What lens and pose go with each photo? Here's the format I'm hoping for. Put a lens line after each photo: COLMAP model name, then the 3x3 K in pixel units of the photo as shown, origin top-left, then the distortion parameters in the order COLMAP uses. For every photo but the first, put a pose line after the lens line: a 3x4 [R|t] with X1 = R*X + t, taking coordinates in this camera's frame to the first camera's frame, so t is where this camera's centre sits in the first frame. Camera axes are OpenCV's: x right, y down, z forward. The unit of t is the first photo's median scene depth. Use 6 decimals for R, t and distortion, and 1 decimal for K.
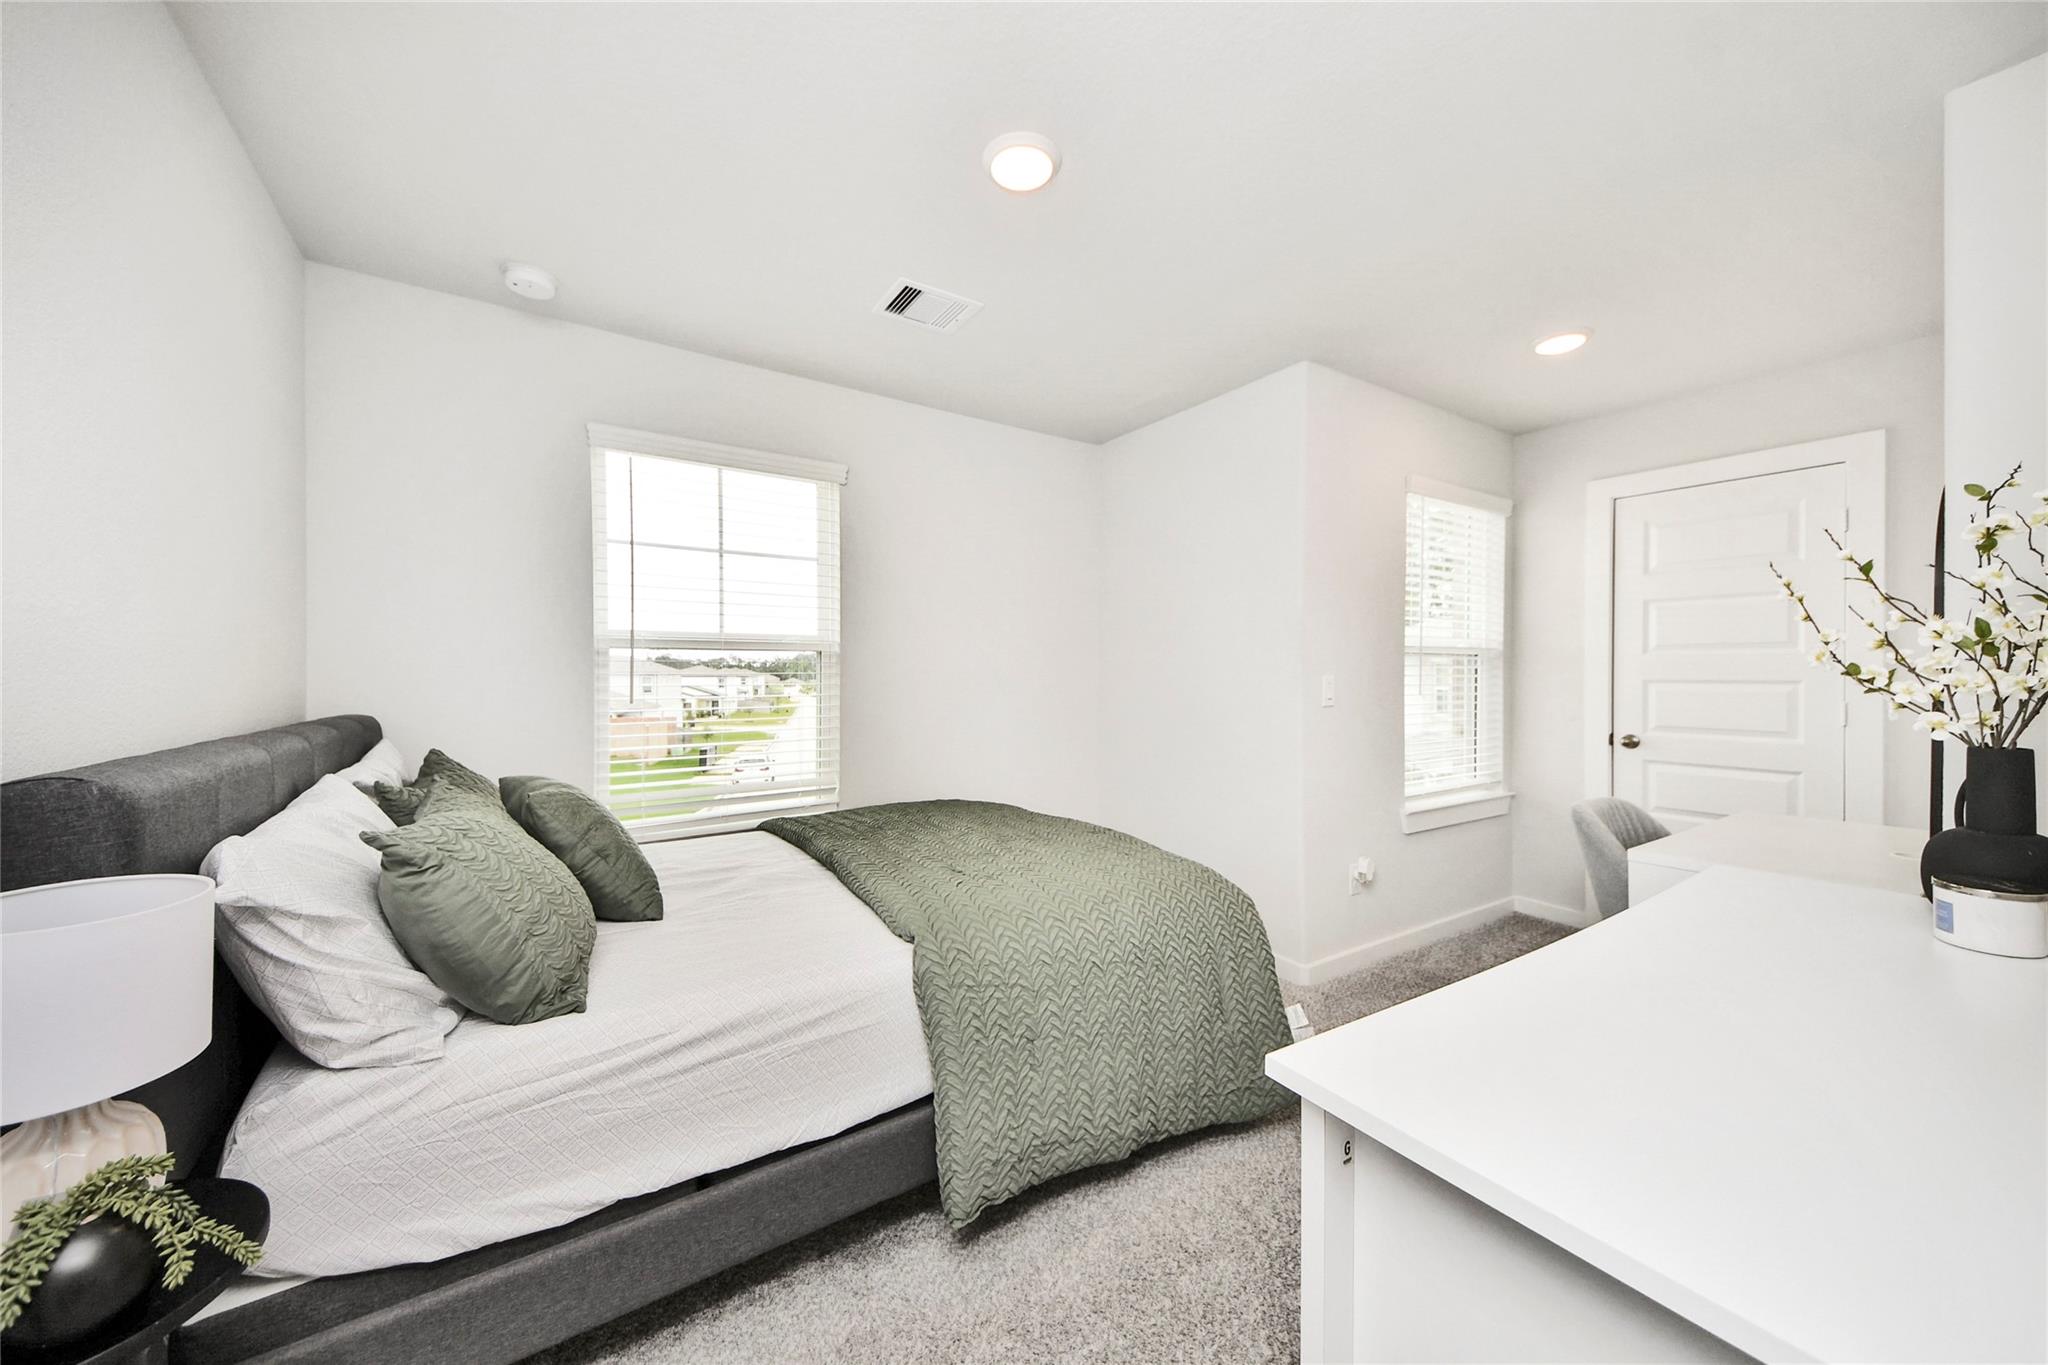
lens RADIAL K [[735.5, 0, 1027.1], [0, 735.5, 678.8], [0, 0, 1]] dist [0.073732, -0.023750]
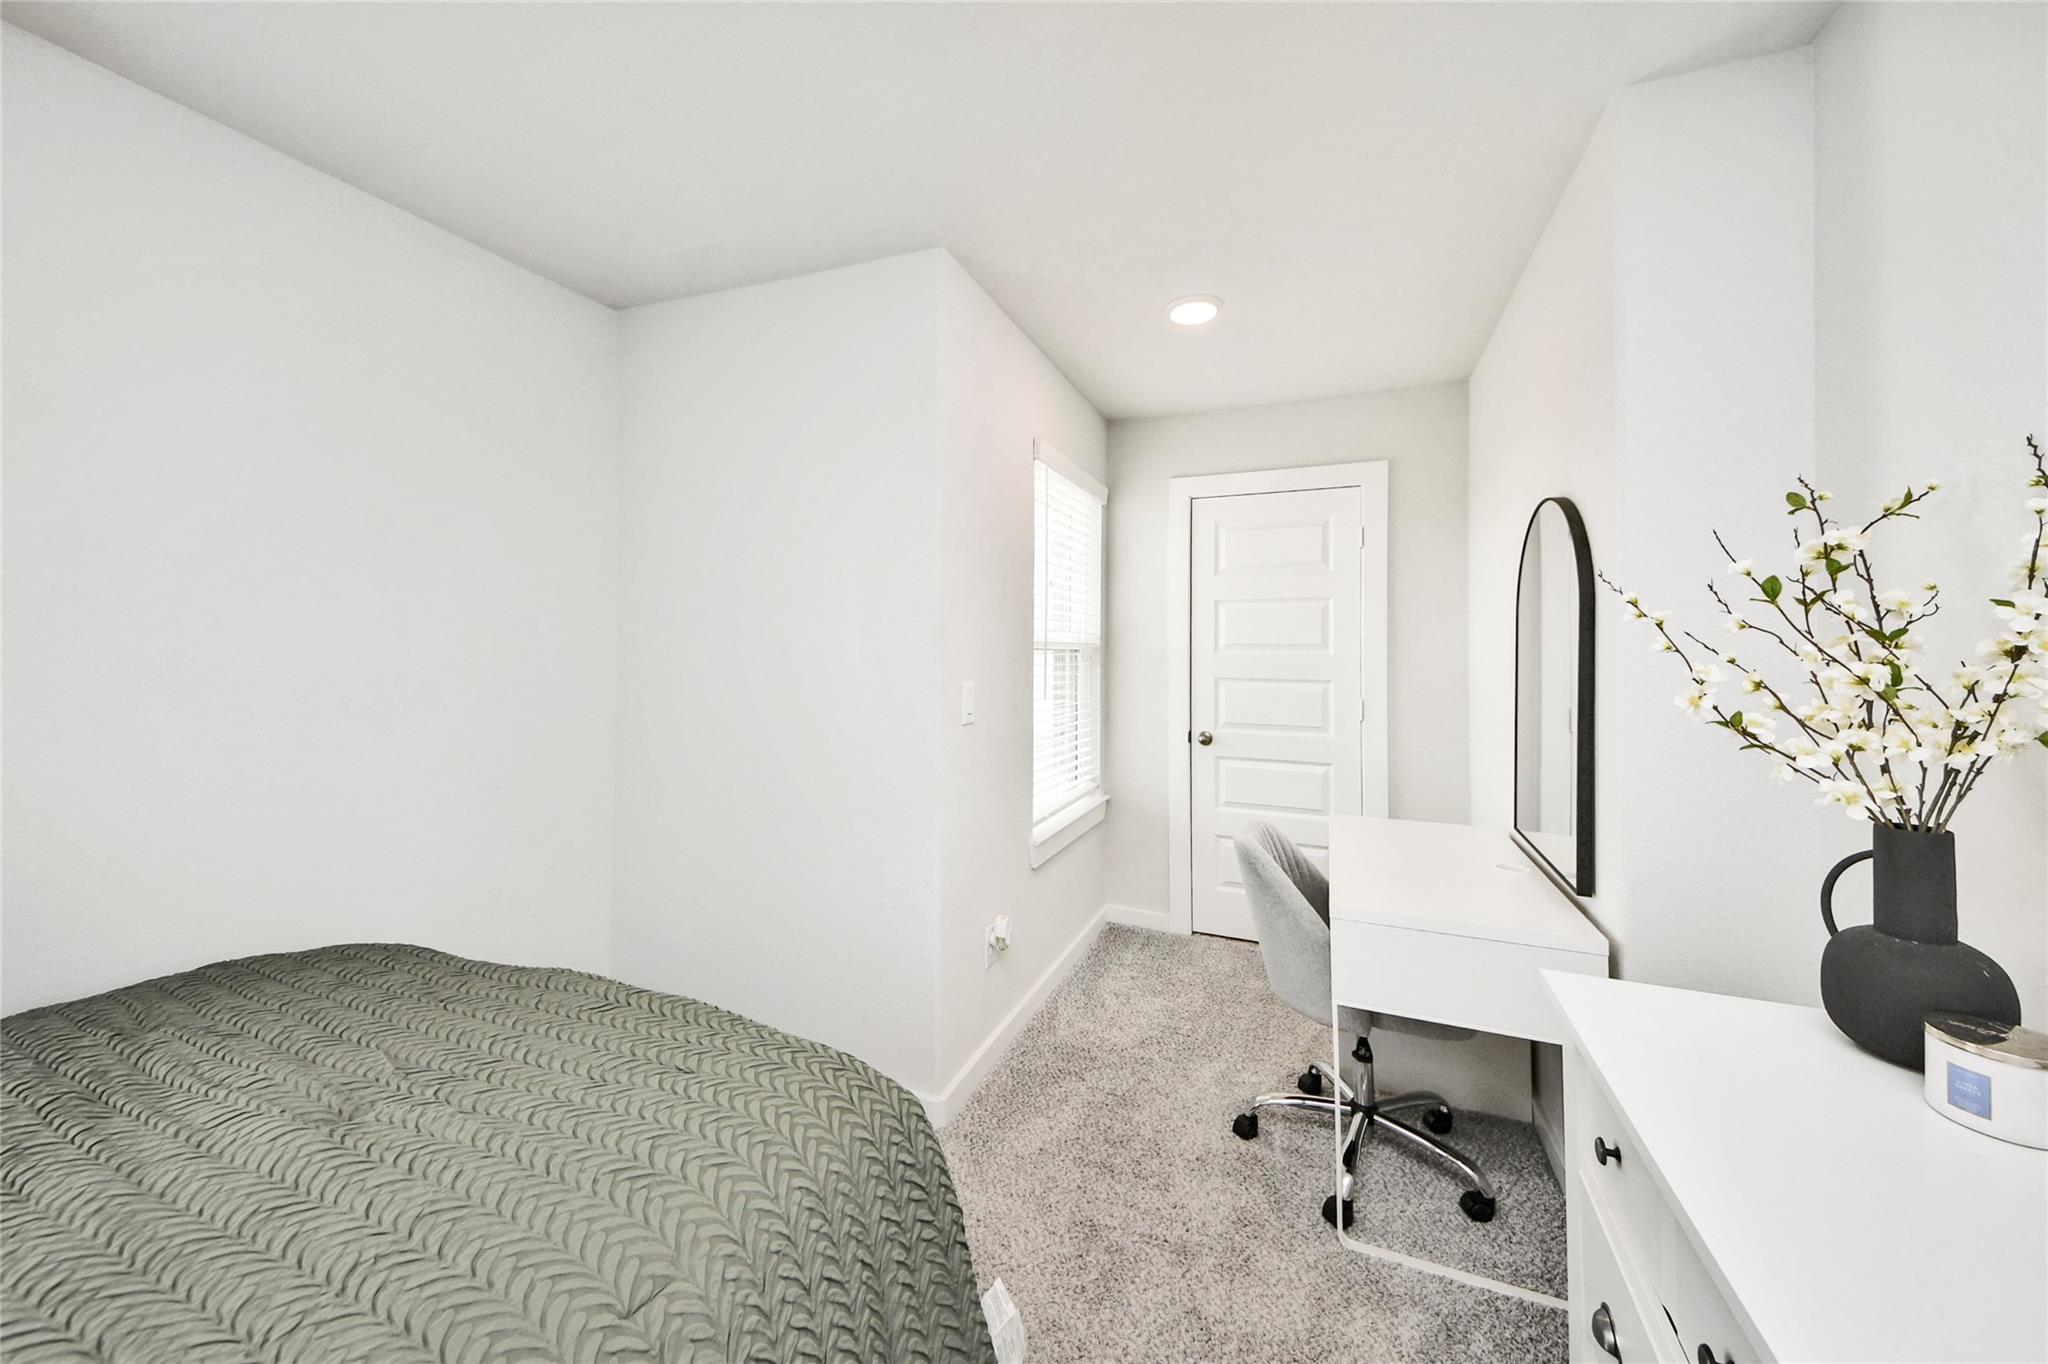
lens RADIAL K [[755.1, 0, 1010.5], [0, 755.1, 645.1], [0, 0, 1]] dist [0.071039, -0.026466]
pose [[0.837333, 0.006270, 0.546658, 0.022862], [0.000155, 0.999931, -0.011707, -0.031952], [-0.546694, 0.009887, 0.837274, 0.312215]]
